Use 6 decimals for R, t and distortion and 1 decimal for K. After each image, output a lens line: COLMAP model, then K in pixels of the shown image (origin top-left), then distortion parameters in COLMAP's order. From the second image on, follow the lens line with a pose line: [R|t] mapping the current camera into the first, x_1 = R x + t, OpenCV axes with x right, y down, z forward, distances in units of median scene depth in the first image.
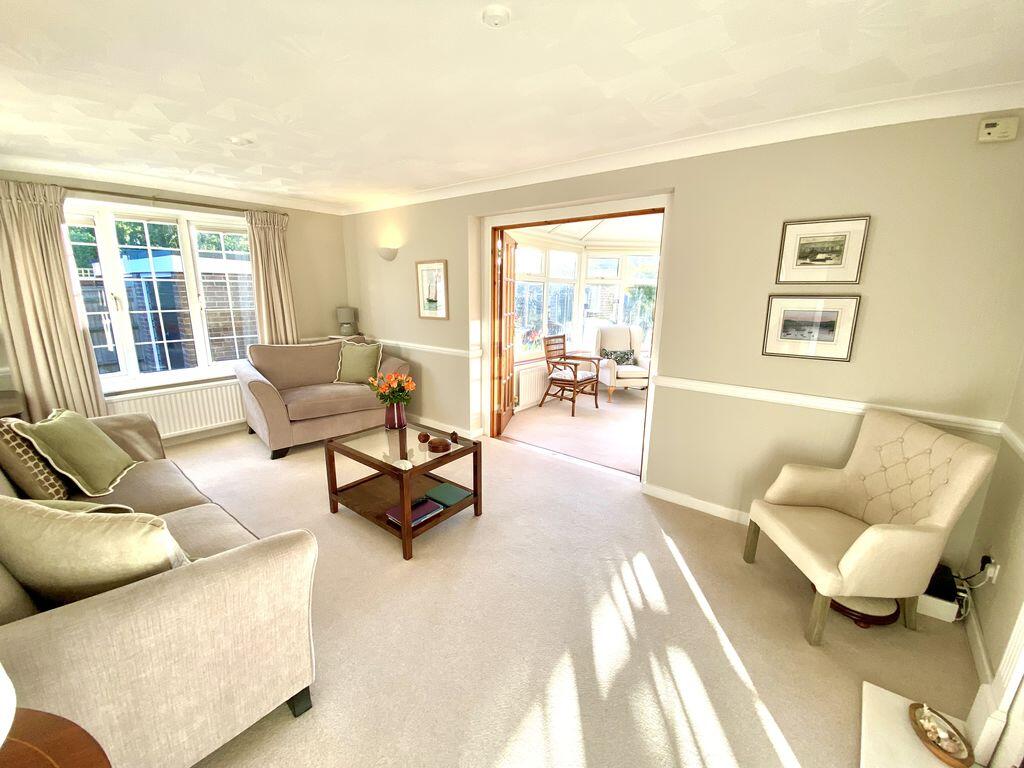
lens RADIAL K [[415.0, 0, 506.9], [0, 415.0, 382.8], [0, 0, 1]] dist [0.014589, -0.019933]
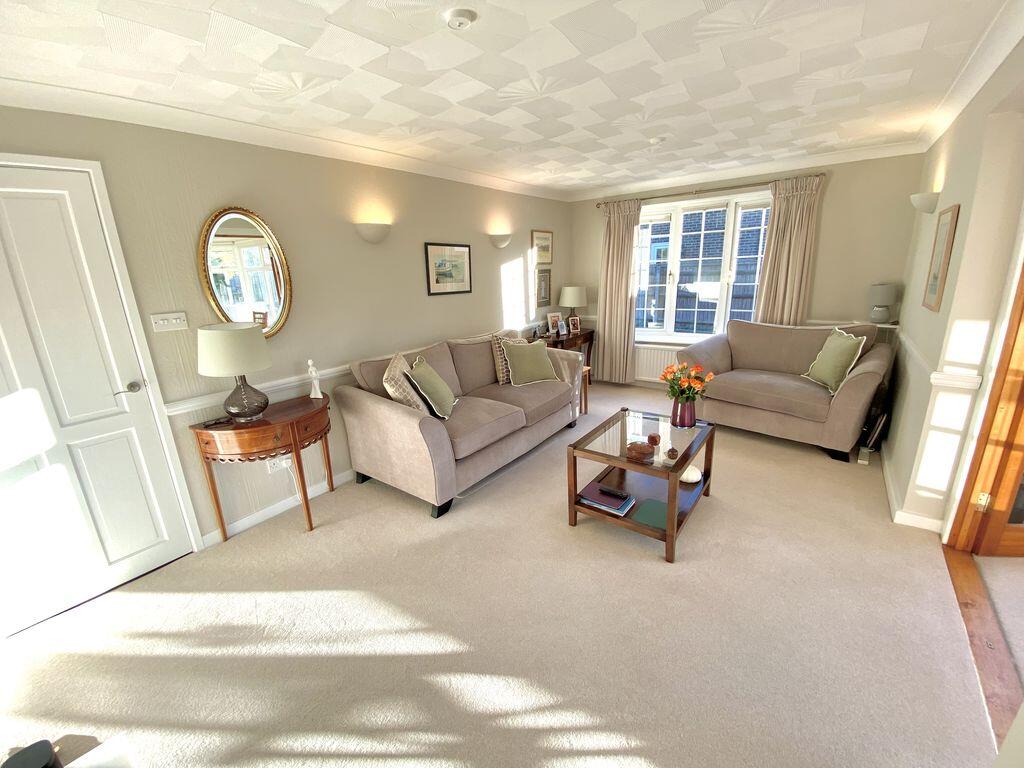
lens RADIAL K [[415.0, 0, 506.9], [0, 415.0, 382.8], [0, 0, 1]] dist [0.014589, -0.019933]
pose [[0.004143, 0.247603, -0.968853, 0.426743], [-0.186683, 0.952020, 0.242502, -0.088003], [0.982411, 0.179864, 0.050168, 0.423807]]
